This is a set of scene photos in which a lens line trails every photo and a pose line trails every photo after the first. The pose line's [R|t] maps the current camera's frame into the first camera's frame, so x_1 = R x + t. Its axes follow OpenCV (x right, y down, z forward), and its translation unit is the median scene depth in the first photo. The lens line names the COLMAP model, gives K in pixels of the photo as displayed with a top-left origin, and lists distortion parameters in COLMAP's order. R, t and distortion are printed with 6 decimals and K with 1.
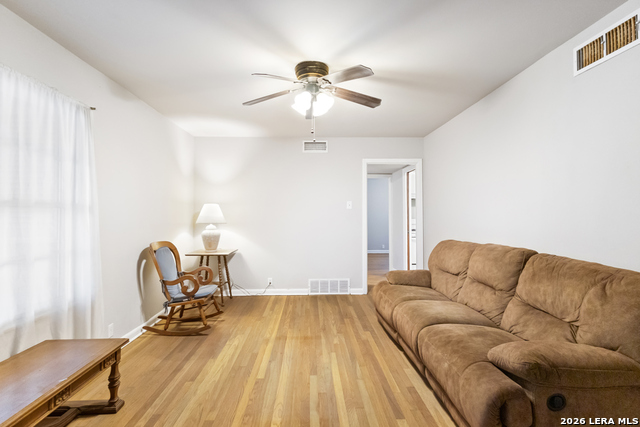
lens RADIAL K [[301.1, 0, 318.7], [0, 301.1, 212.7], [0, 0, 1]] dist [0.005606, 0.000836]
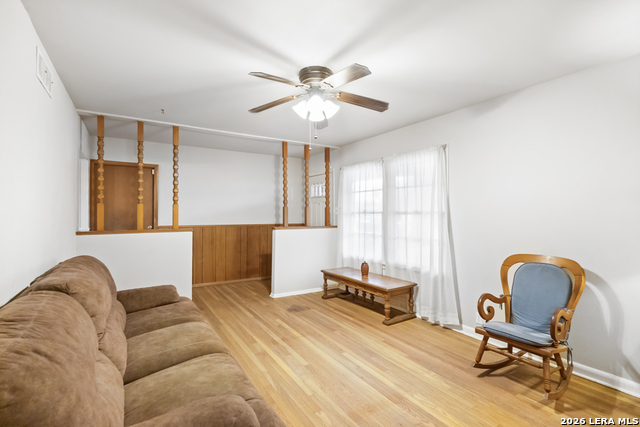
lens RADIAL K [[301.1, 0, 318.6], [0, 301.1, 212.2], [0, 0, 1]] dist [0.005606, 0.000836]
pose [[-0.862228, -0.001693, -0.506518, 0.484065], [0.000379, 0.999992, -0.003988, -0.015449], [0.506521, -0.003630, -0.862220, 1.890356]]
